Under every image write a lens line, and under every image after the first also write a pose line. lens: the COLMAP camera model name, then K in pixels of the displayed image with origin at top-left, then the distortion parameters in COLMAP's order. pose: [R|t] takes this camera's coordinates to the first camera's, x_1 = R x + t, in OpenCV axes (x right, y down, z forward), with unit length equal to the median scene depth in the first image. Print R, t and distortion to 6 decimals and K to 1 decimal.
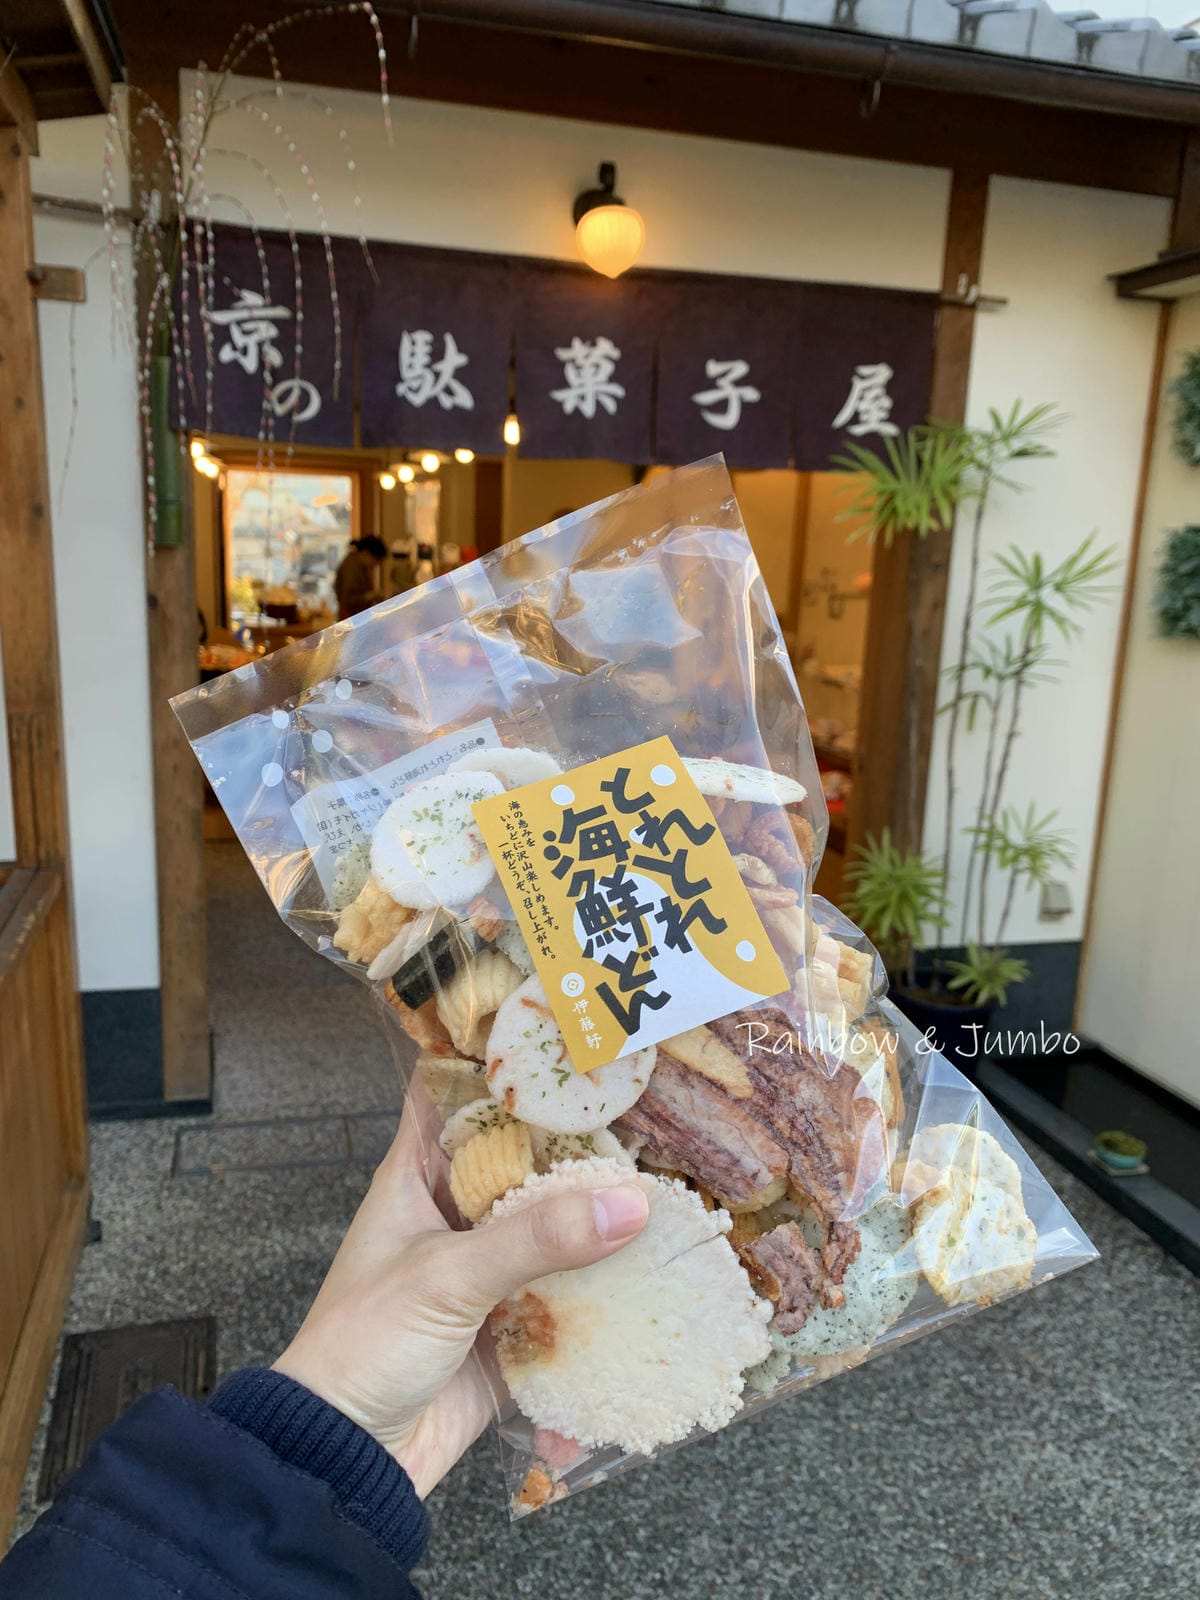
lens RADIAL K [[1207.8, 0, 598.8], [0, 1207.8, 806.3], [0, 0, 1]] dist [-0.030696, -0.001784]
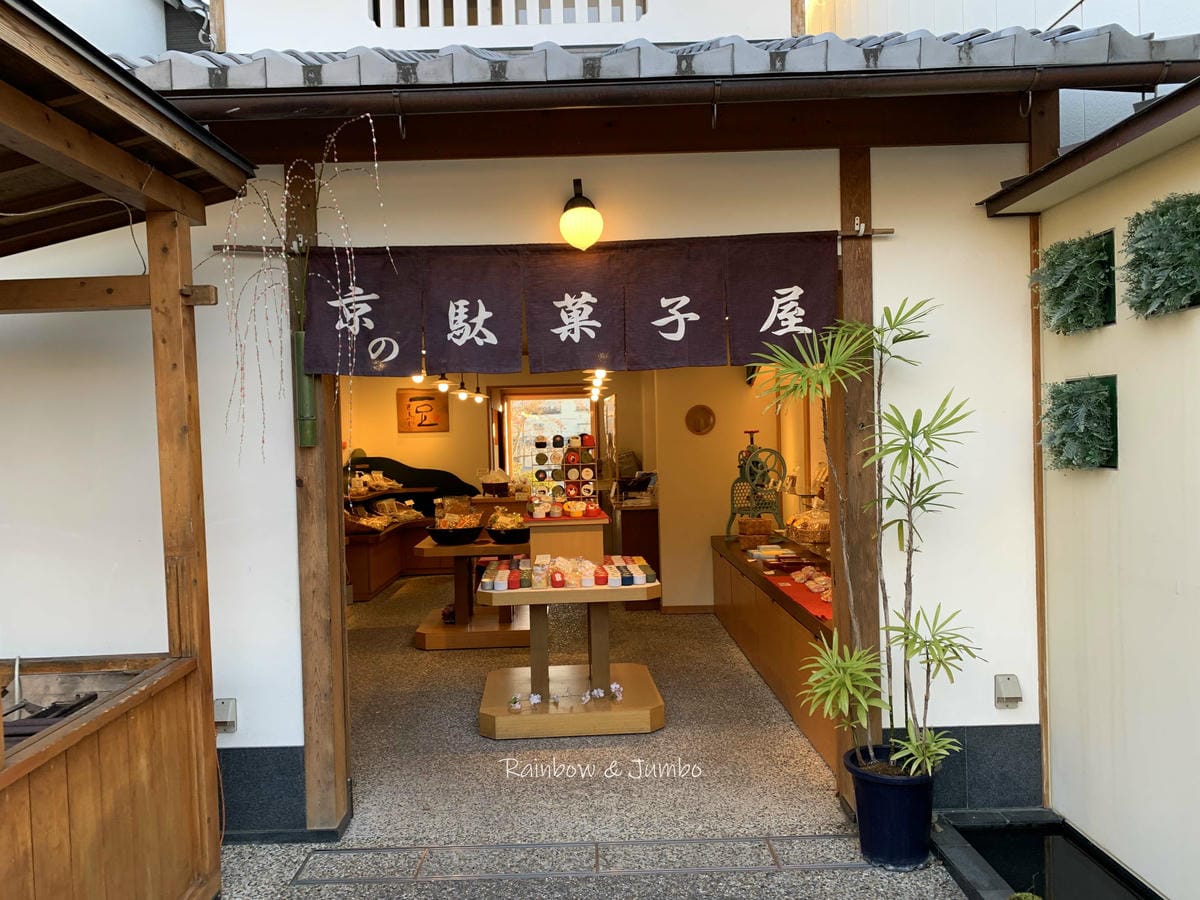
lens RADIAL K [[905.9, 0, 600.0], [0, 905.9, 451.9], [0, 0, 1]] dist [-0.030696, -0.001784]
pose [[0.966163, -0.063522, -0.249989, 0.284539], [0.012074, 0.979277, -0.202167, 0.027721], [0.257650, 0.192308, 0.946908, -0.004786]]
